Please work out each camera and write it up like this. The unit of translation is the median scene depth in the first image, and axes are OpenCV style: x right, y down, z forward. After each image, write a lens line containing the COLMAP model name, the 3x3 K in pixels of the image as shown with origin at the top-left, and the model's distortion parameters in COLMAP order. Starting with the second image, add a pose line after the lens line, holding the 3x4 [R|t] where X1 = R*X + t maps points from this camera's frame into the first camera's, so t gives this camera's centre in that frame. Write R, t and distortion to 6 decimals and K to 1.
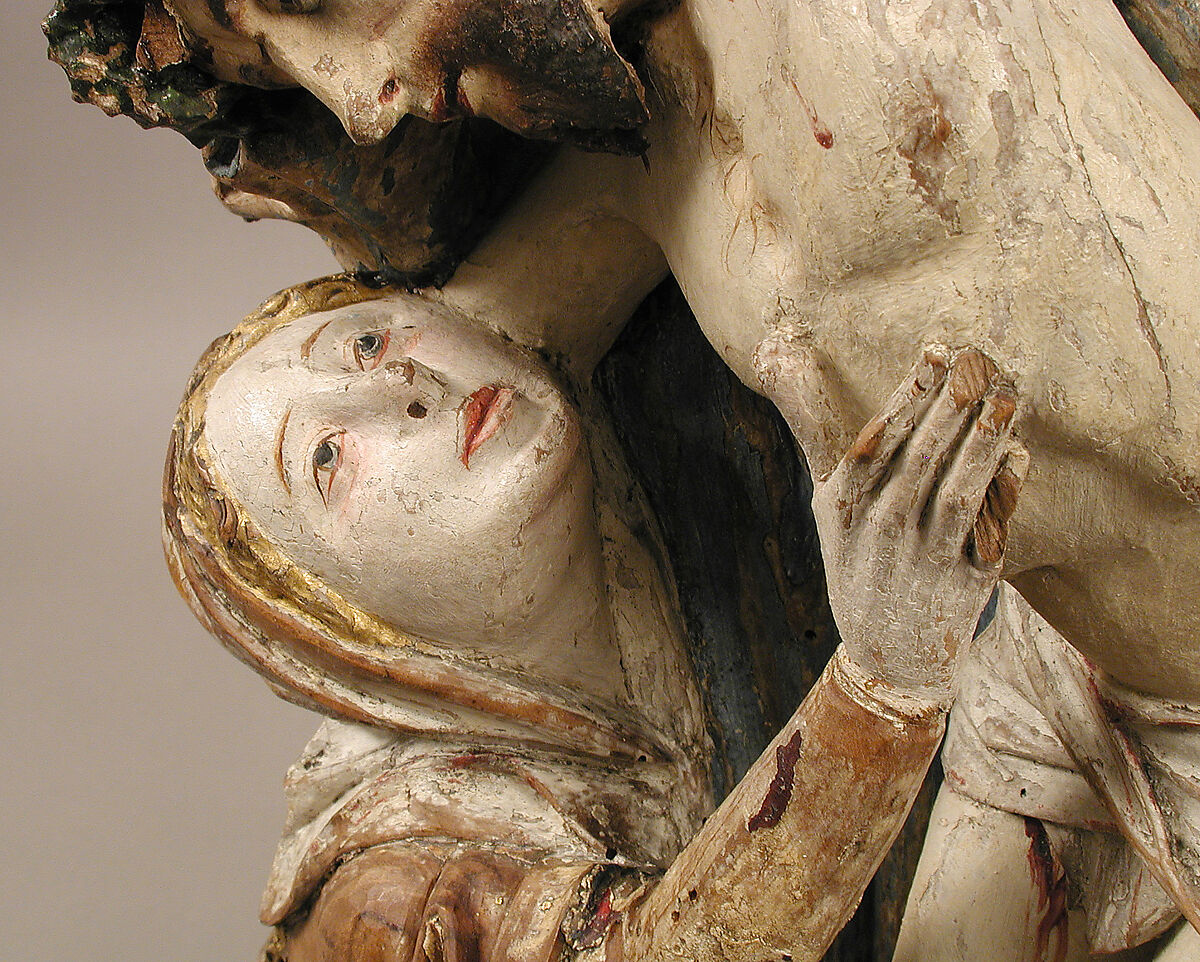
lens RADIAL K [[1983.0, 0, 596.7], [0, 1983.0, 480.7], [0, 0, 1]] dist [-0.068960, 0.000000]
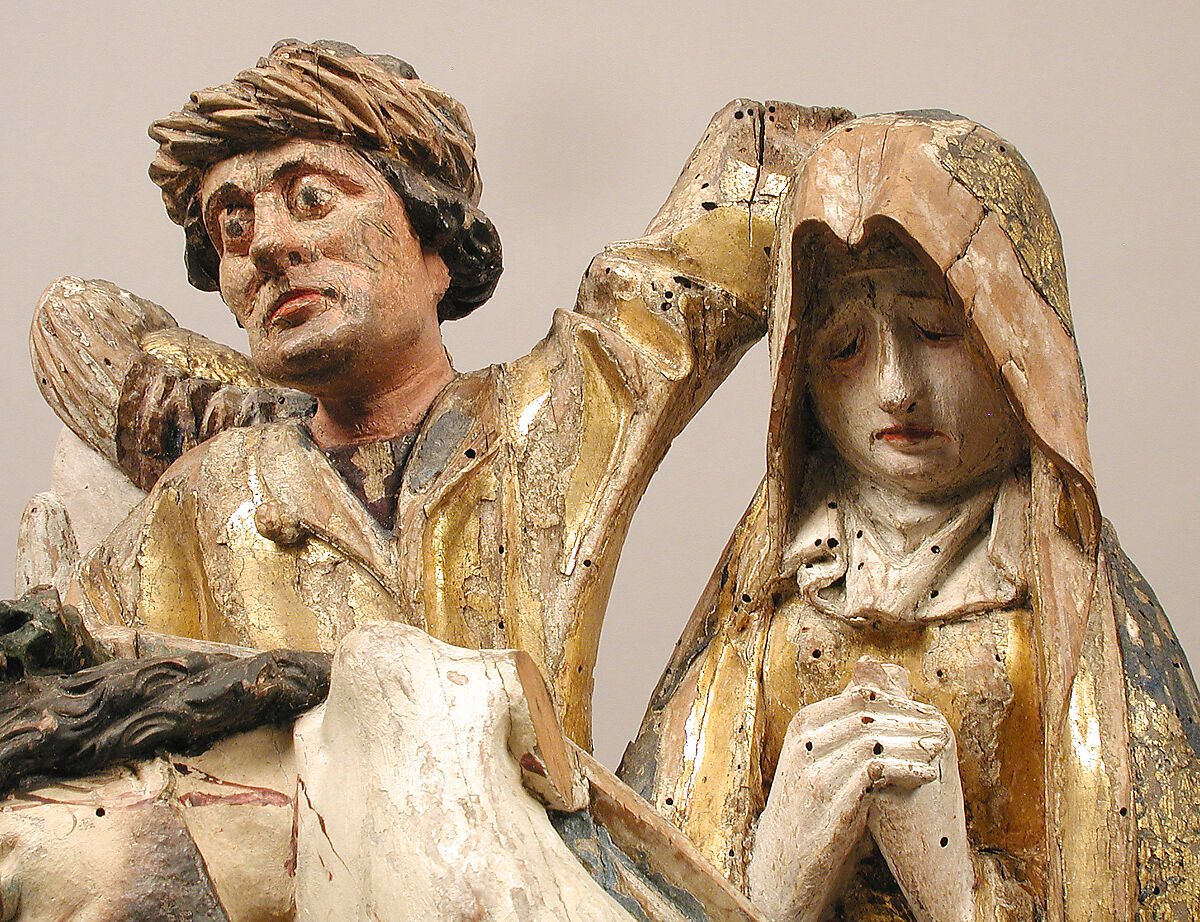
lens RADIAL K [[1954.7, 0, 606.0], [0, 1954.7, 463.6], [0, 0, 1]] dist [-0.048127, 0.000000]
pose [[0.982458, 0.056537, 0.177710, -0.001286], [0.080140, 0.732461, -0.676075, 0.438013], [-0.168389, 0.678457, 0.715081, -0.188596]]
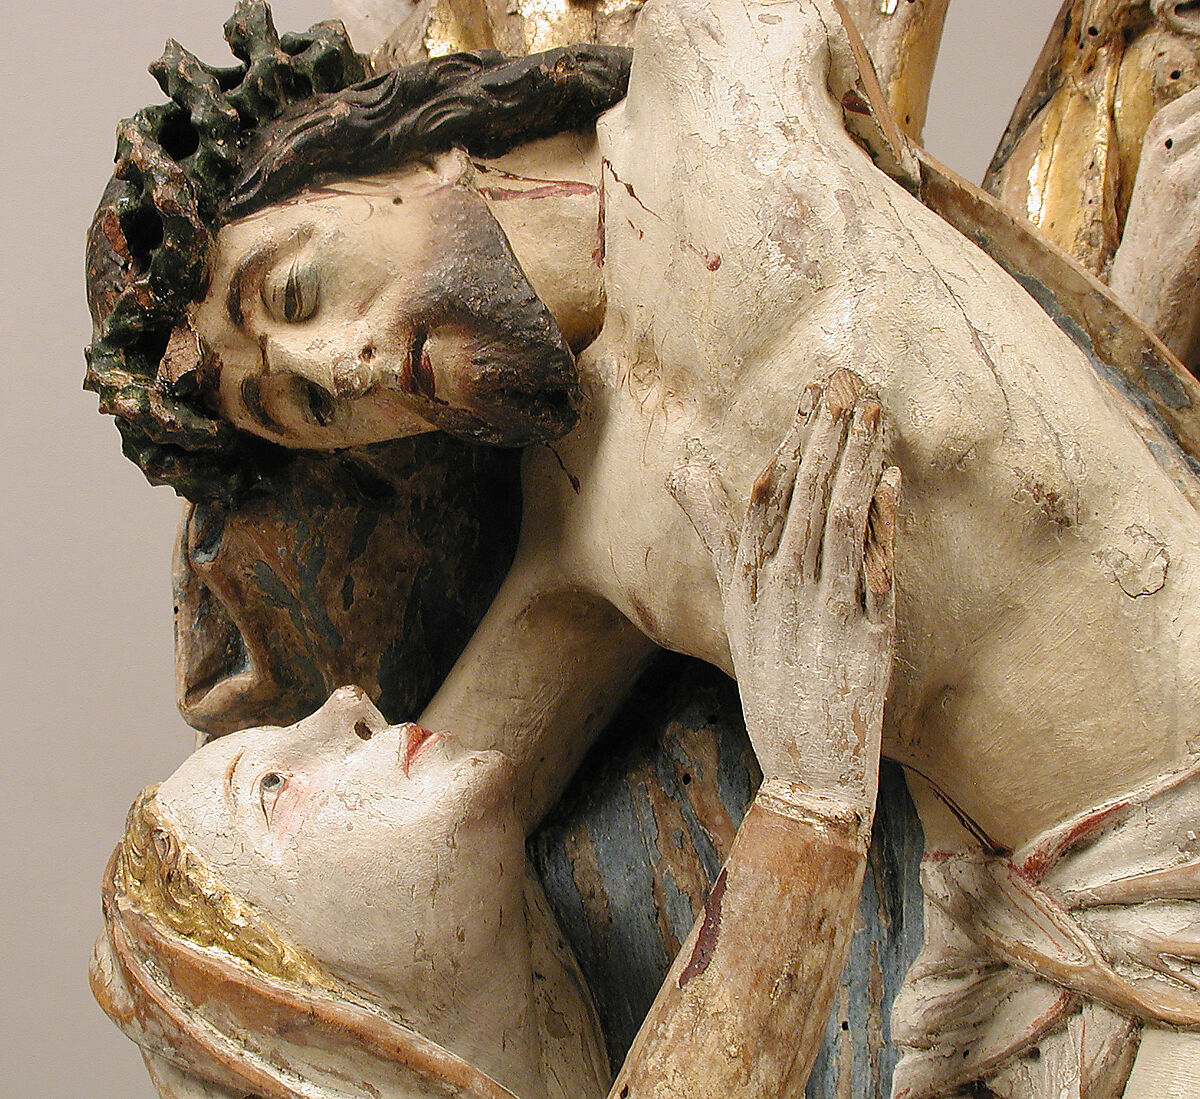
lens RADIAL K [[2208.8, 0, 523.0], [0, 2208.8, 513.4], [0, 0, 1]] dist [-0.063599, 0.000000]
pose [[0.999859, 0.014821, -0.007847, 0.004302], [-0.016404, 0.767078, -0.641344, 0.744468], [-0.003486, 0.641382, 0.767214, 0.007929]]
